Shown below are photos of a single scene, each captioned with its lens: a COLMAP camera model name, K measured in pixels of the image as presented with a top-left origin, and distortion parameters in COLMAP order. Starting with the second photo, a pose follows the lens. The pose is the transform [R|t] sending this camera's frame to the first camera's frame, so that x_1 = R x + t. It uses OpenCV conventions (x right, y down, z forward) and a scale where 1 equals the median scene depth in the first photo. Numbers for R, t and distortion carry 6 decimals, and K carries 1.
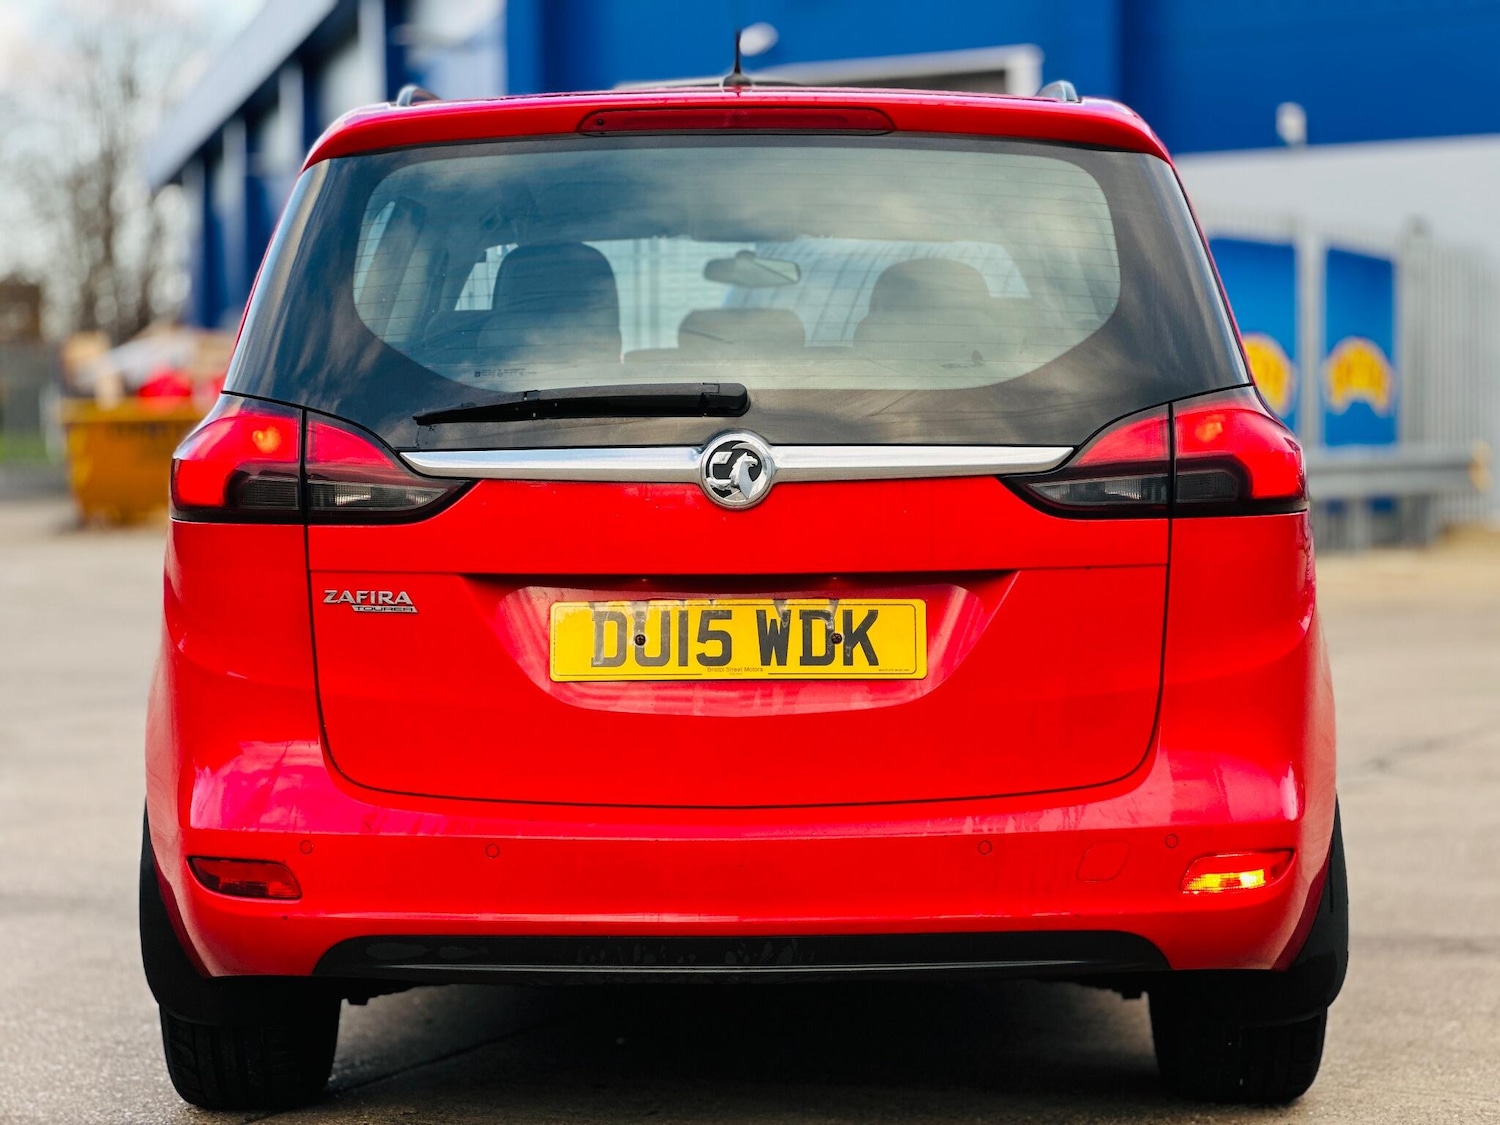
lens RADIAL K [[3305.6, 0, 748.7], [0, 3305.6, 568.0], [0, 0, 1]] dist [0.053961, 0.000000]
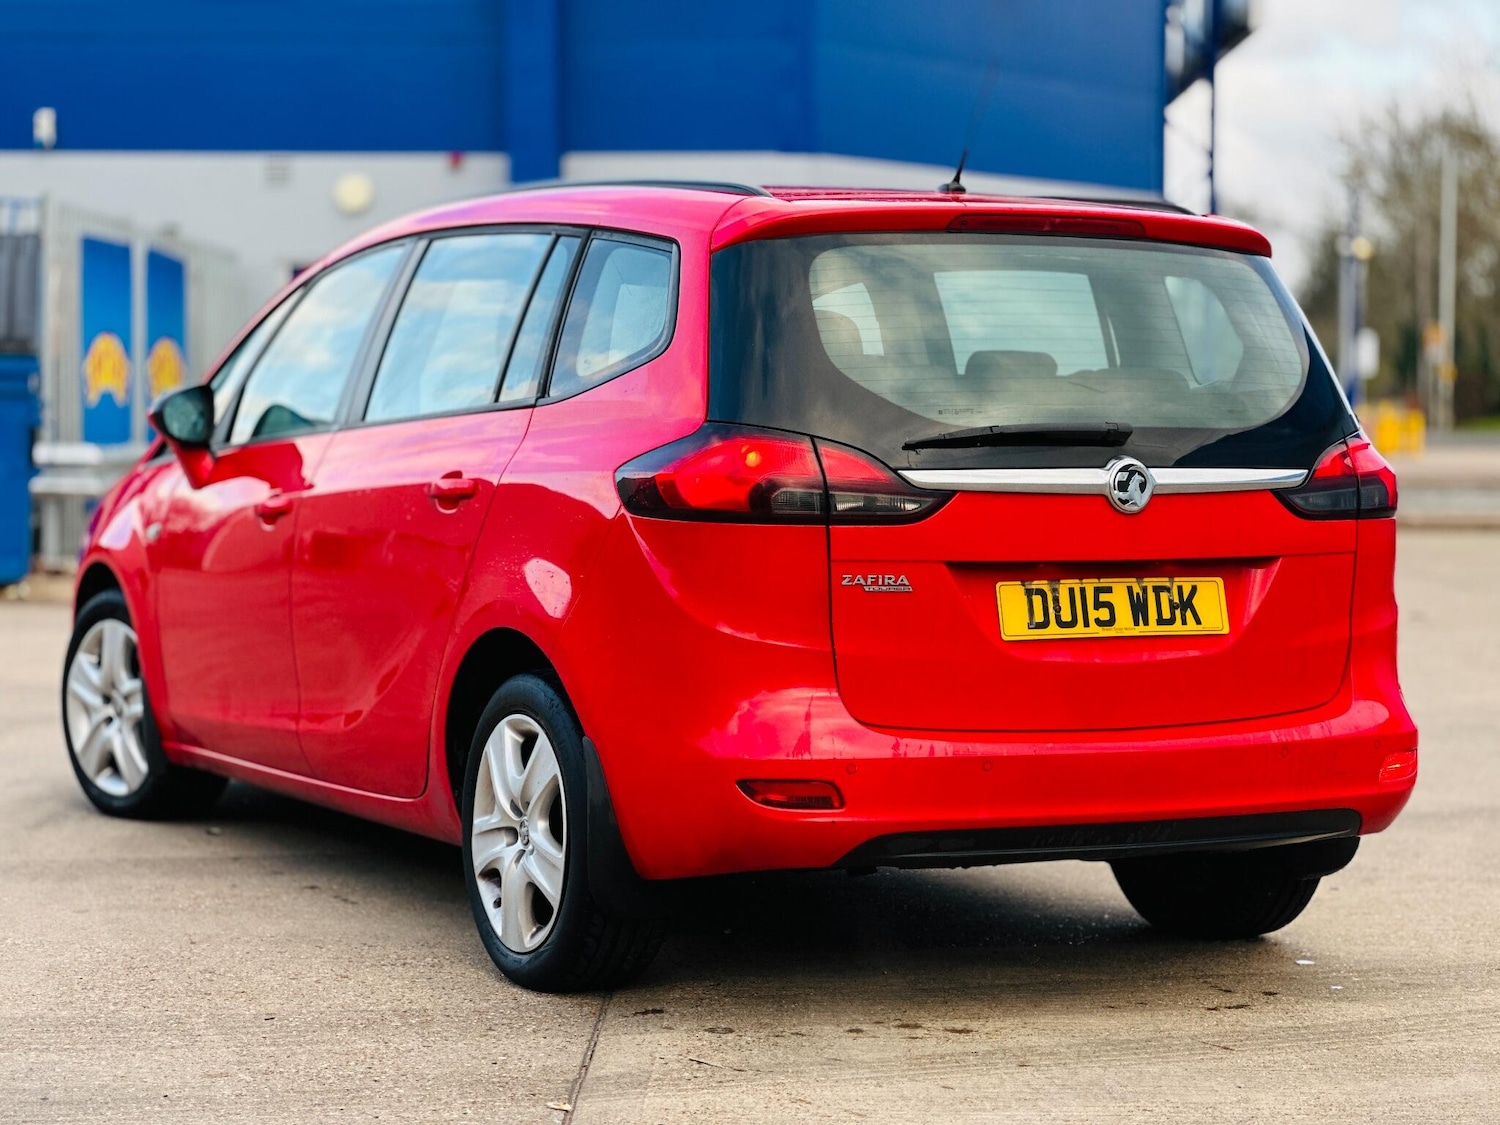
lens RADIAL K [[3305.6, 0, 750.8], [0, 3305.6, 550.7], [0, 0, 1]] dist [0.053961, 0.000000]
pose [[0.876585, -0.006211, 0.481207, -0.802222], [0.005934, 0.999980, 0.002097, -0.005972], [-0.481211, 0.001017, 0.876604, -0.138203]]
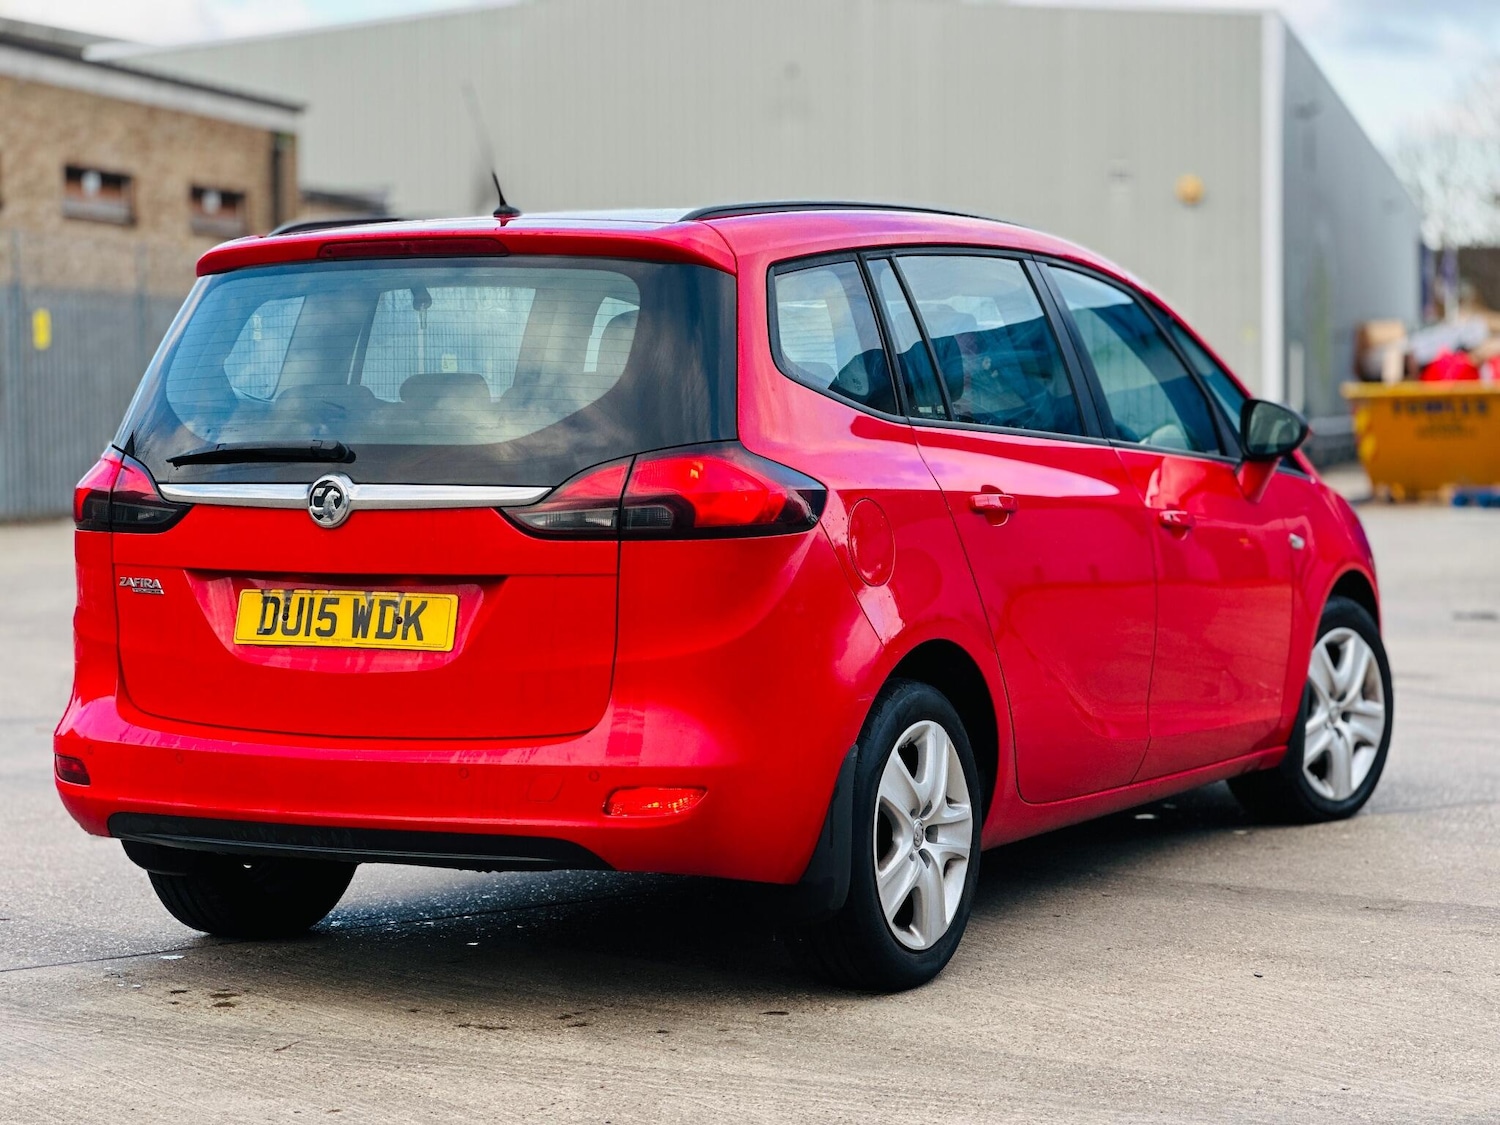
lens RADIAL K [[3305.6, 0, 744.6], [0, 3305.6, 549.8], [0, 0, 1]] dist [0.053961, 0.000000]
pose [[0.888416, 0.022727, -0.458476, 0.804394], [-0.020020, 0.999742, 0.010764, -0.027031], [0.458602, -0.000384, 0.888642, -0.188303]]
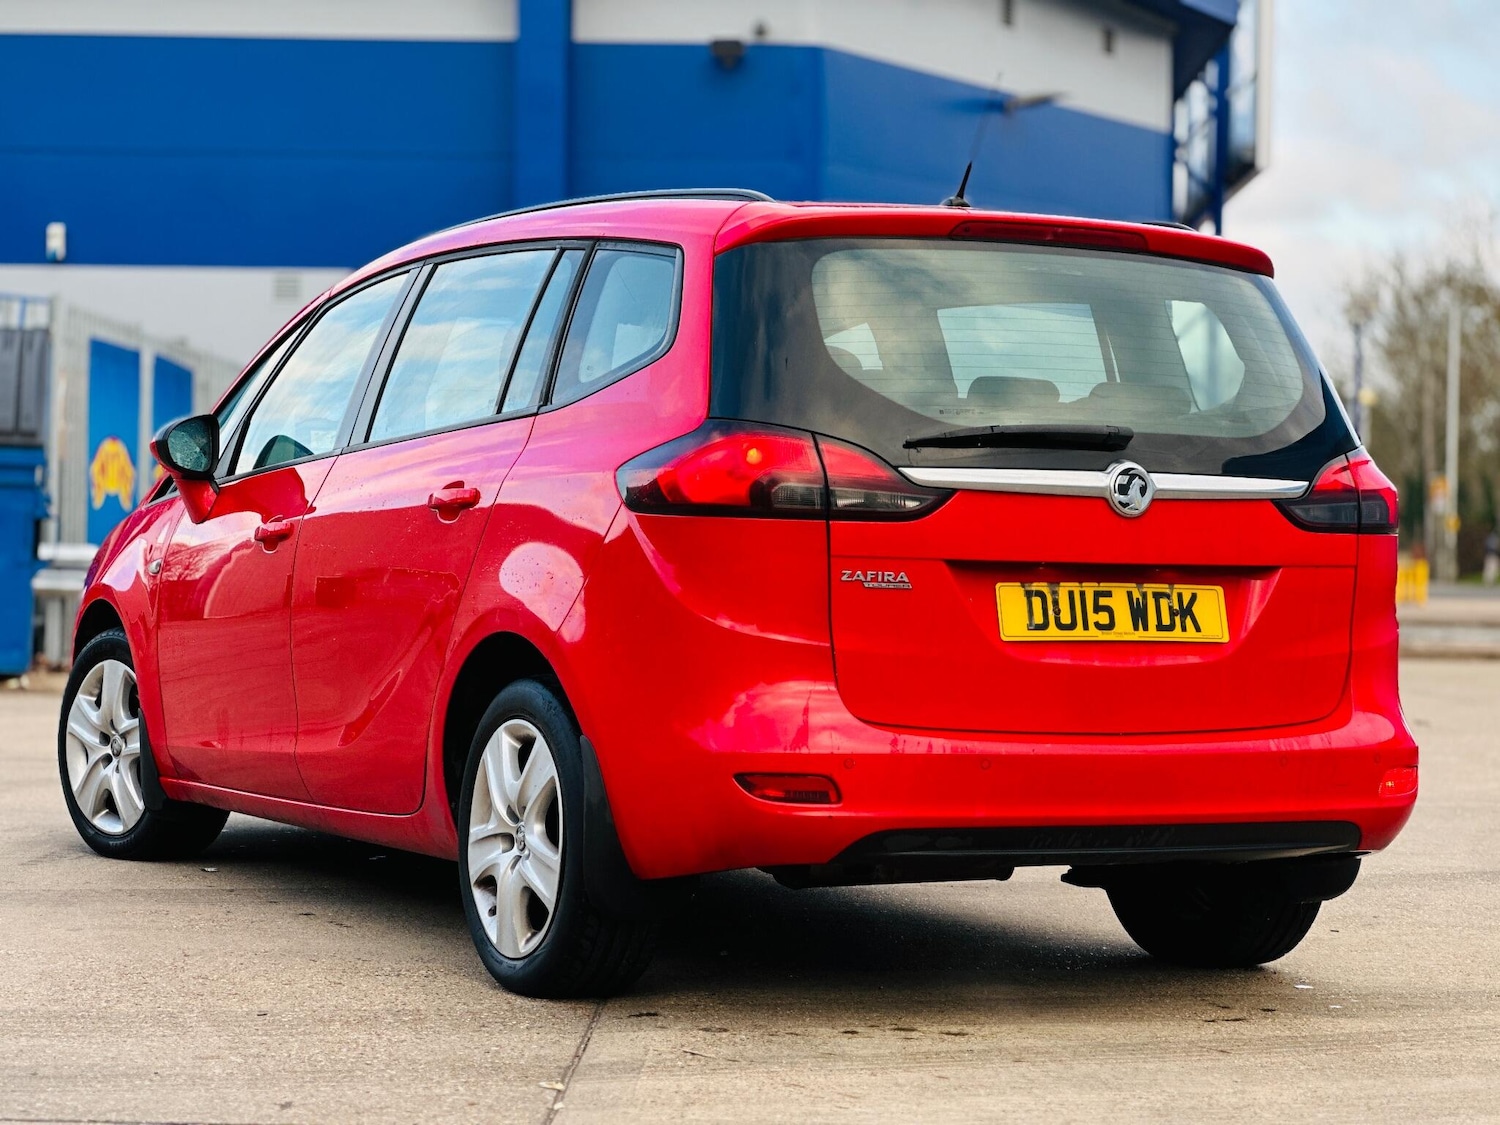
lens RADIAL K [[3305.6, 0, 743.6], [0, 3305.6, 572.2], [0, 0, 1]] dist [0.053961, 0.000000]
pose [[0.878071, 0.022663, 0.477994, -0.800290], [-0.005436, 0.999286, -0.037393, 0.057413], [-0.478500, 0.030235, 0.877567, -0.137996]]
